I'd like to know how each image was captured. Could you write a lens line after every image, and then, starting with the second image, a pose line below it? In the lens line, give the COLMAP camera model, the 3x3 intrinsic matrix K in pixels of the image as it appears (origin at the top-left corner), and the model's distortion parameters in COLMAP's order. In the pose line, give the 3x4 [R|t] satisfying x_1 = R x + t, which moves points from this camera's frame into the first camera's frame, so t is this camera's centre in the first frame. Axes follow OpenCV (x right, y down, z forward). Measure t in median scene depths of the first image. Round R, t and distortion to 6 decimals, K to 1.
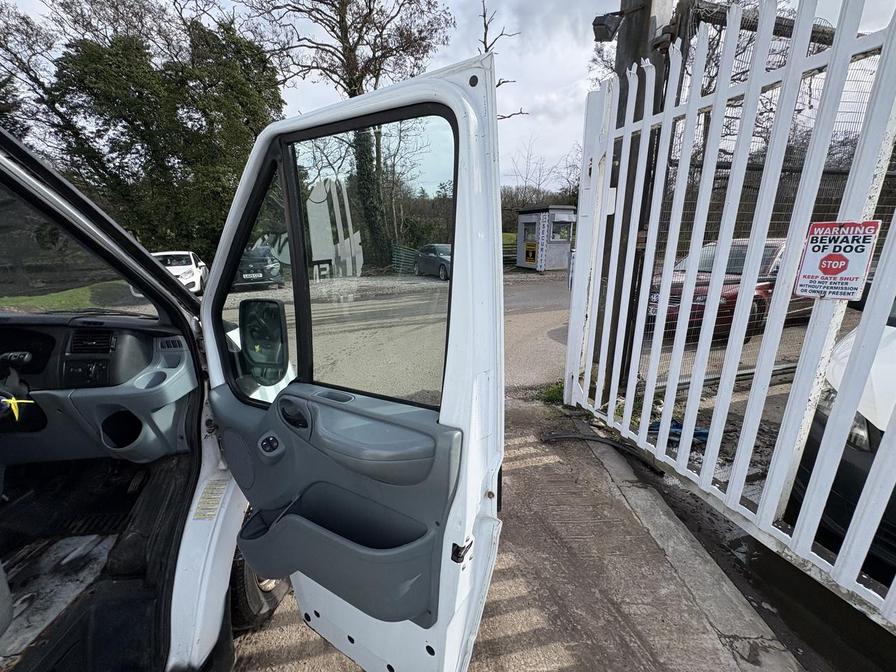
lens RADIAL K [[355.6, 0, 449.5], [0, 355.6, 333.5], [0, 0, 1]] dist [-0.001350, 0.000406]
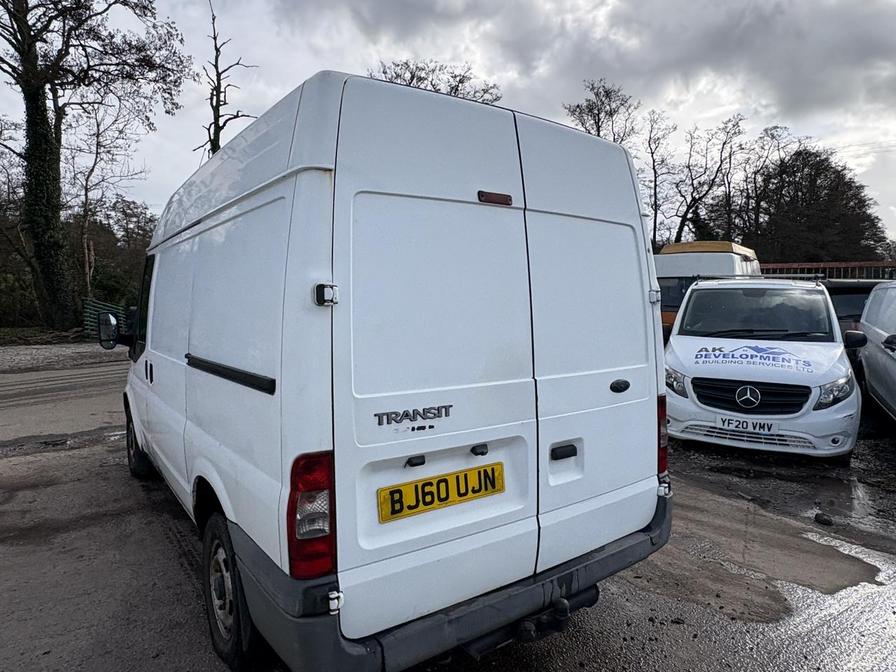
lens RADIAL K [[558.5, 0, 451.6], [0, 558.5, 335.7], [0, 0, 1]] dist [0.000890, -0.001801]
pose [[0.826537, -0.010886, 0.562777, -0.204798], [0.118987, 0.980598, -0.155785, 0.078800], [-0.550162, 0.195726, 0.811796, -0.266997]]
